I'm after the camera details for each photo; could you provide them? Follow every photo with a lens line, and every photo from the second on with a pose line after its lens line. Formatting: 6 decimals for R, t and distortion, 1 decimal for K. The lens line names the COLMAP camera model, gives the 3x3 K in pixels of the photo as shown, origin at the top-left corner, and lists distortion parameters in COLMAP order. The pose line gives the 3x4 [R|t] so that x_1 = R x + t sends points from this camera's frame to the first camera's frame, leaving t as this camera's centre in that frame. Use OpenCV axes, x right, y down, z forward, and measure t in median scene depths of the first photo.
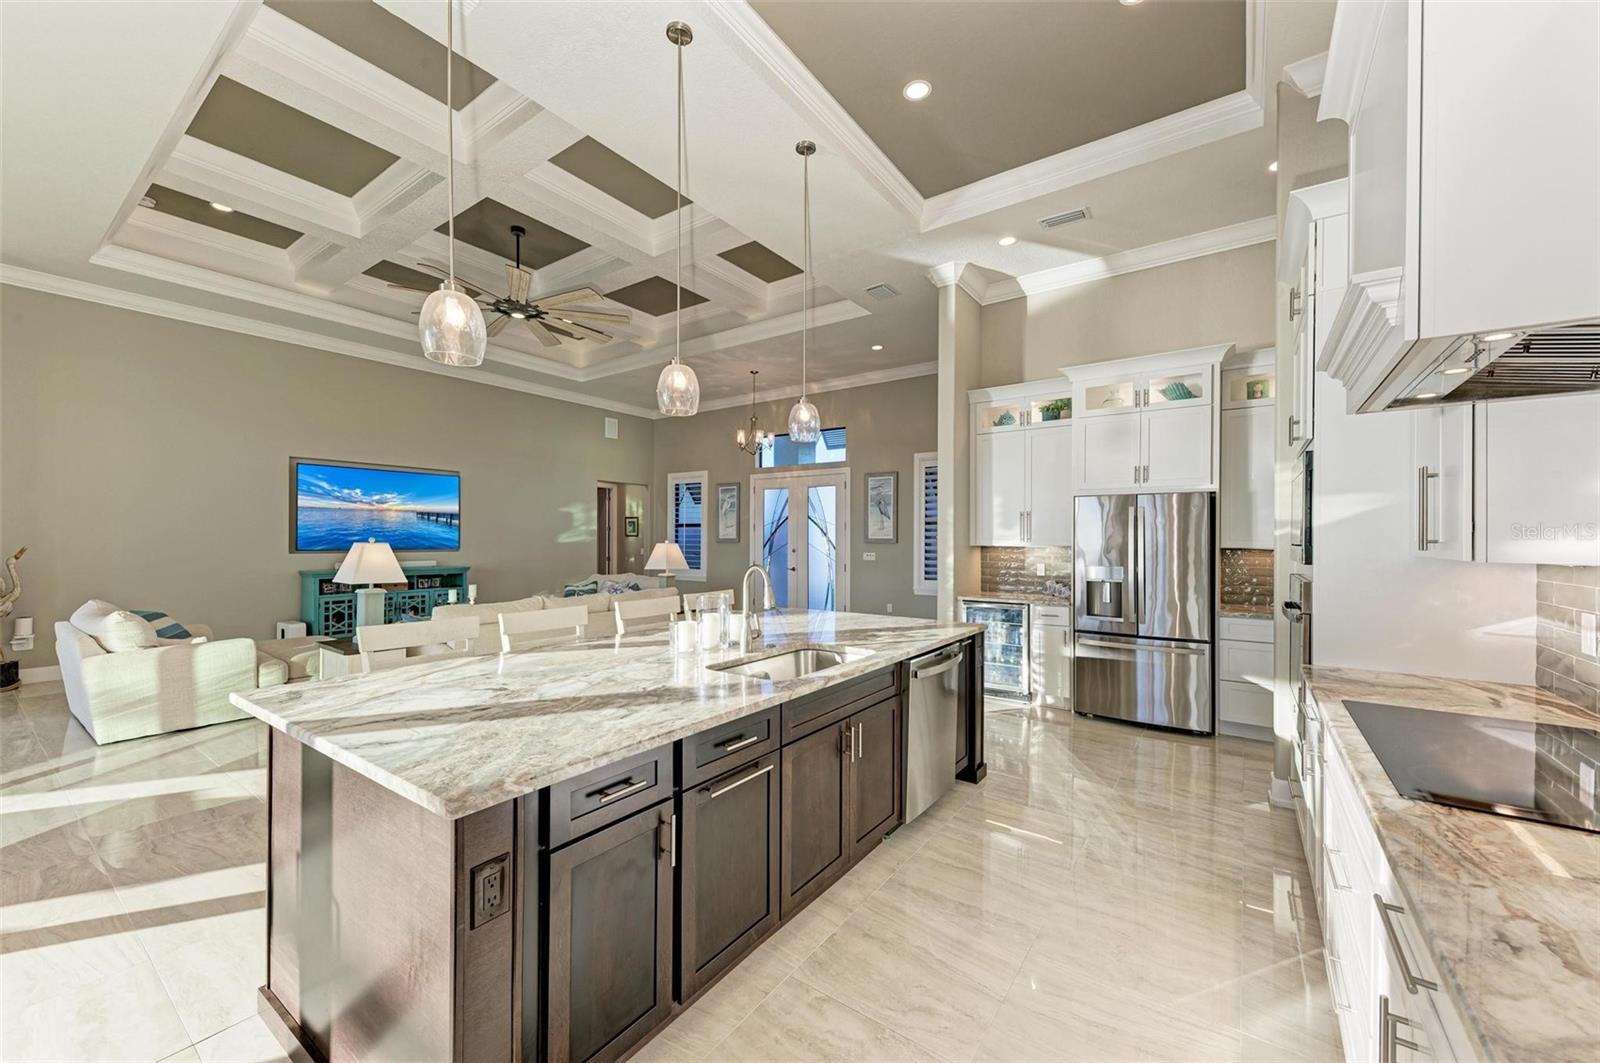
lens RADIAL K [[627.9, 0, 790.6], [0, 627.9, 535.5], [0, 0, 1]] dist [0.000492, 0.000068]
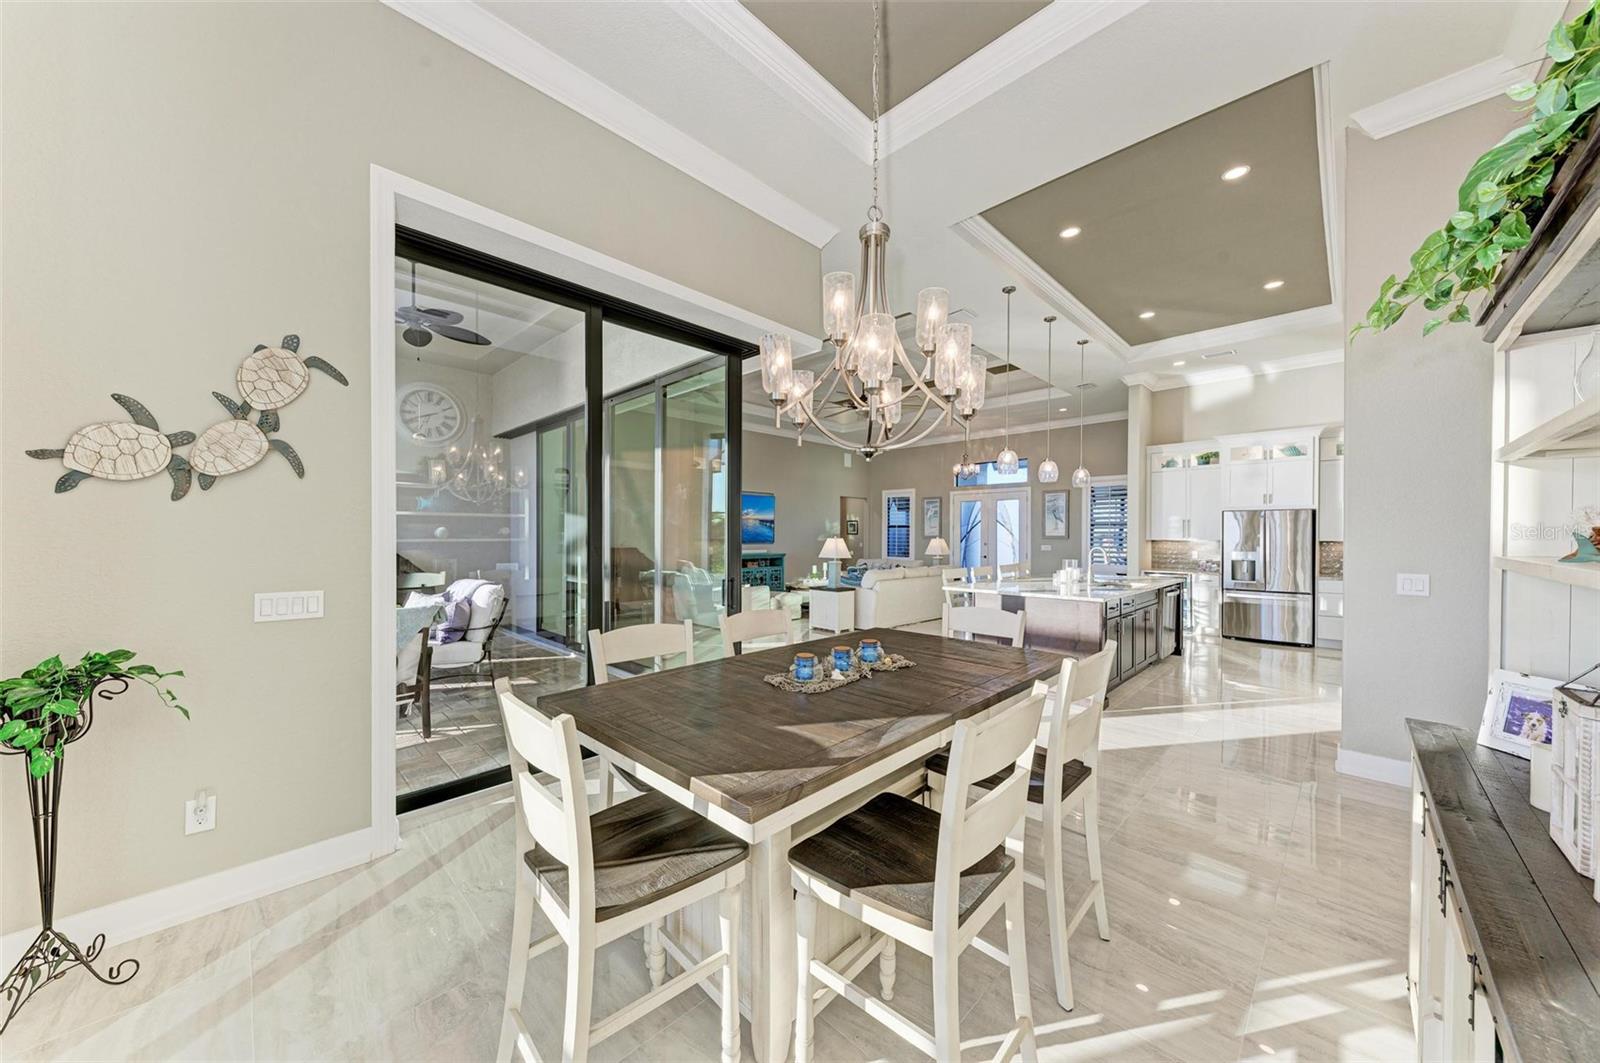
lens RADIAL K [[542.9, 0, 798.9], [0, 542.9, 538.7], [0, 0, 1]] dist [-0.000632, -0.000157]
pose [[0.985374, -0.001126, -0.170399, -0.447263], [0.003031, 0.999936, 0.010920, -0.006436], [0.170376, -0.011277, 0.985315, -0.678018]]
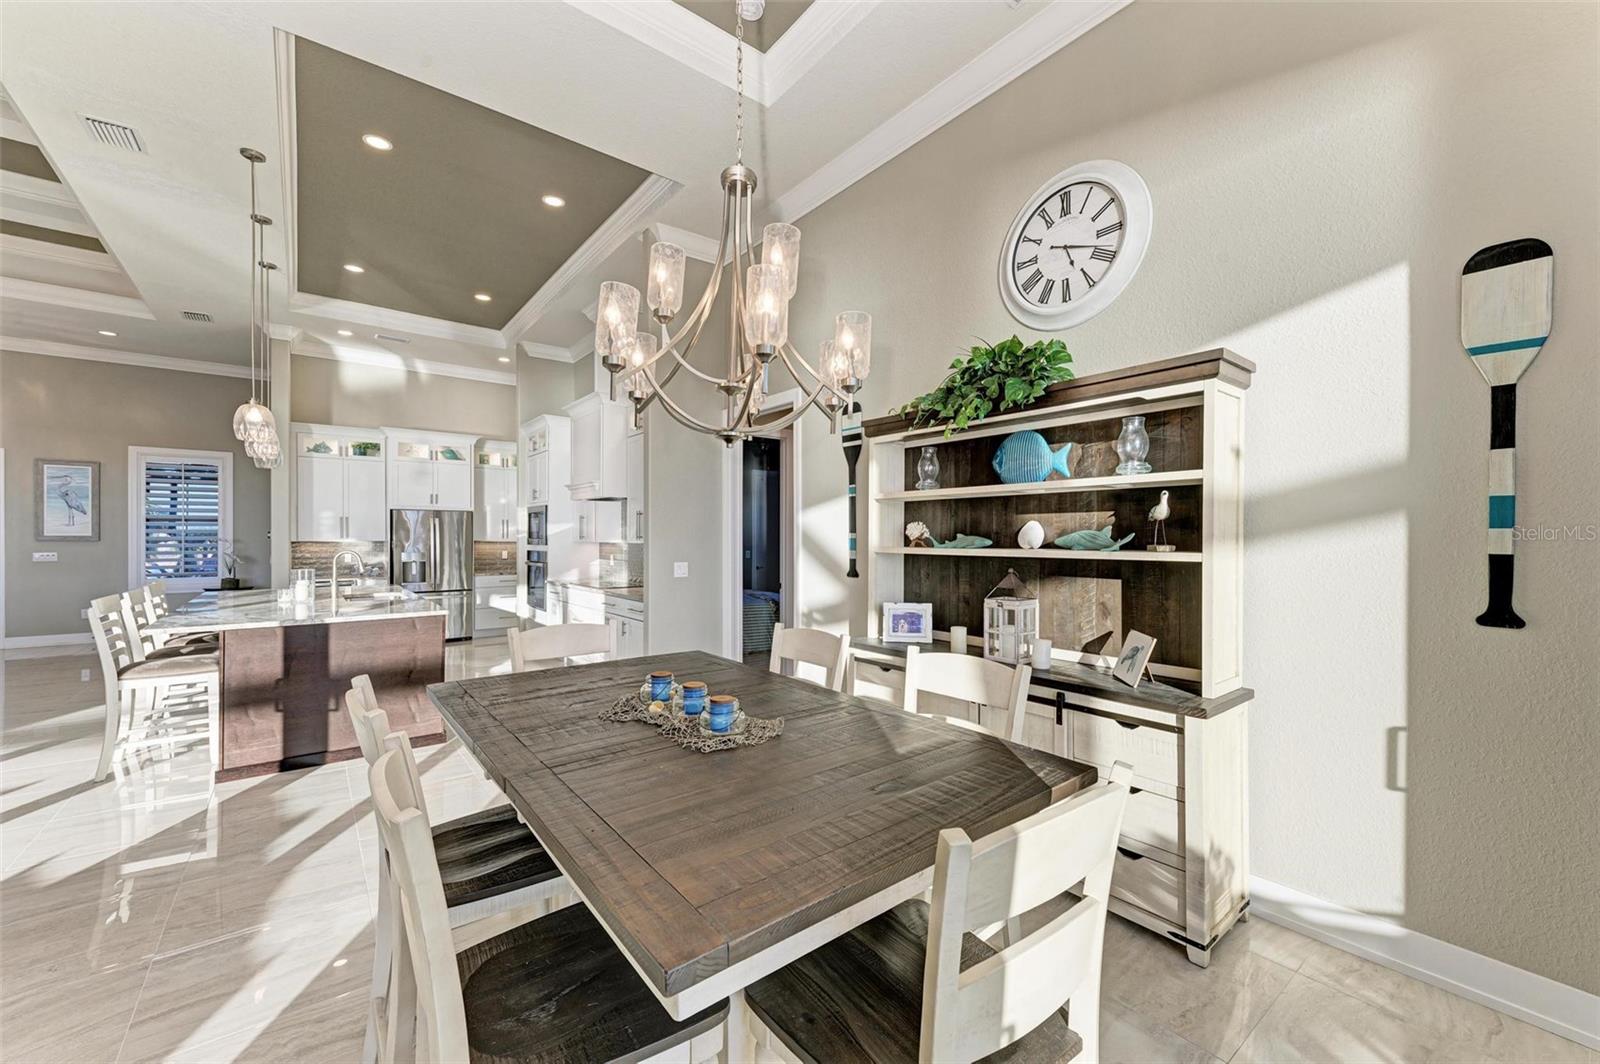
lens RADIAL K [[627.9, 0, 794.8], [0, 627.9, 541.3], [0, 0, 1]] dist [0.000492, 0.000068]
pose [[0.291106, -0.010458, 0.956634, -0.781982], [-0.005383, 0.999907, 0.012569, -0.006720], [-0.956676, -0.008809, 0.291023, -0.449446]]
